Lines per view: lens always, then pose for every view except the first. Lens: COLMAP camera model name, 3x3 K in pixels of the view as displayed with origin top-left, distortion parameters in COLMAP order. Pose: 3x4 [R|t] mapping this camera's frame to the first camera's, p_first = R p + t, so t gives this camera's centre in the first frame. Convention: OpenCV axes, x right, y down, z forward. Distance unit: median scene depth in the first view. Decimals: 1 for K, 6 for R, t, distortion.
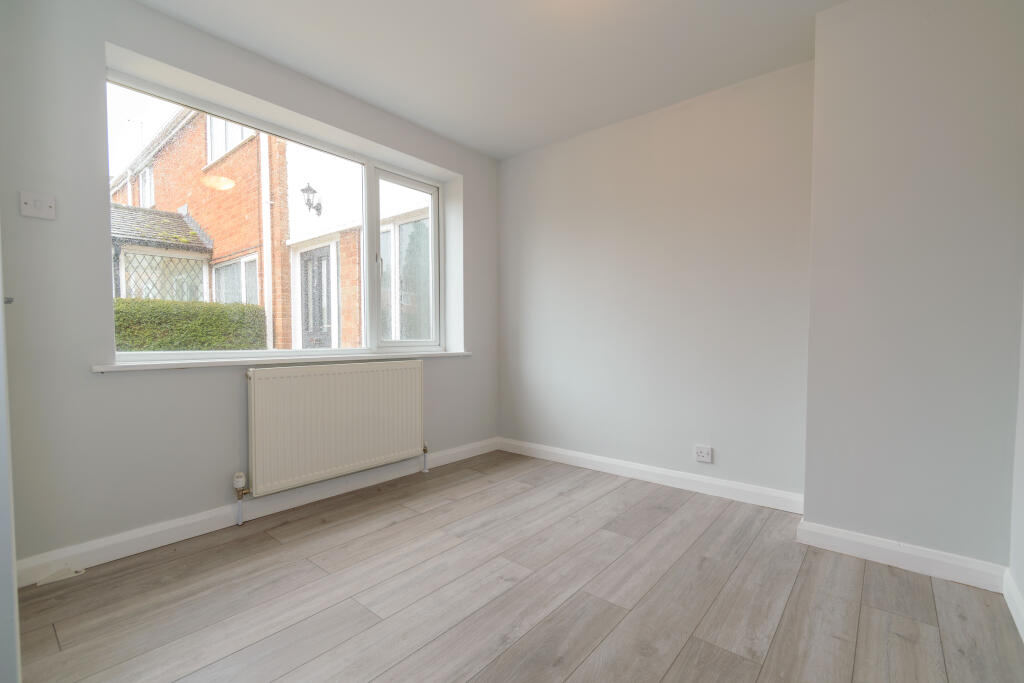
lens RADIAL K [[455.6, 0, 510.6], [0, 455.6, 355.2], [0, 0, 1]] dist [-0.000505, 0.000256]
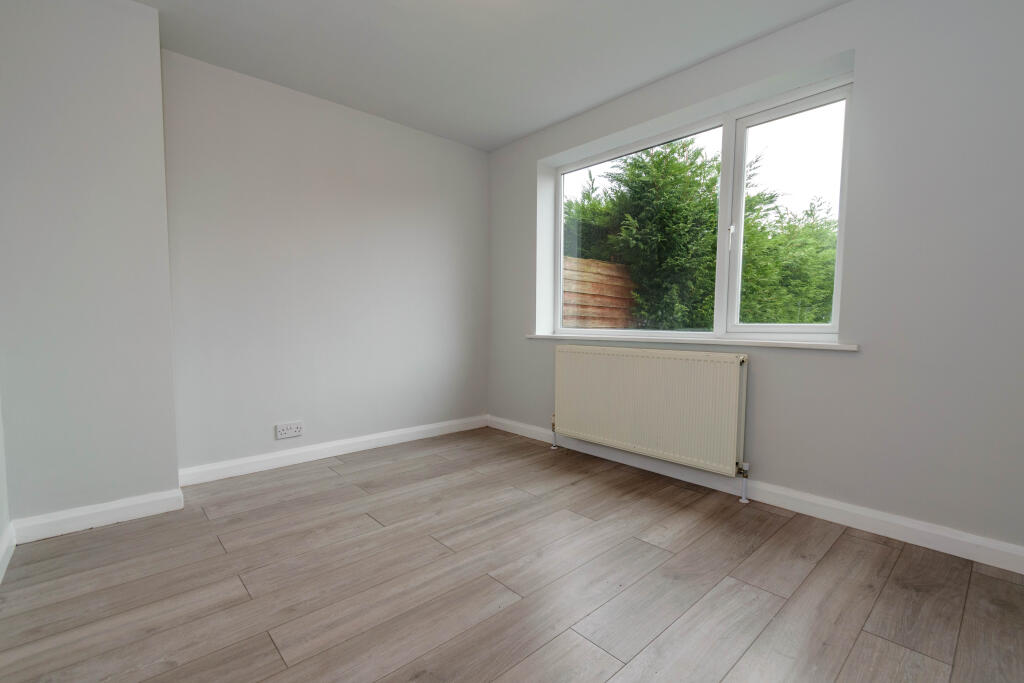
lens RADIAL K [[455.6, 0, 510.6], [0, 455.6, 355.2], [0, 0, 1]] dist [-0.000505, 0.000256]
pose [[-0.135547, 0.071490, -0.988188, 0.634679], [-0.052617, 0.995466, 0.079234, -0.024365], [0.989373, 0.062736, -0.131171, 0.782385]]
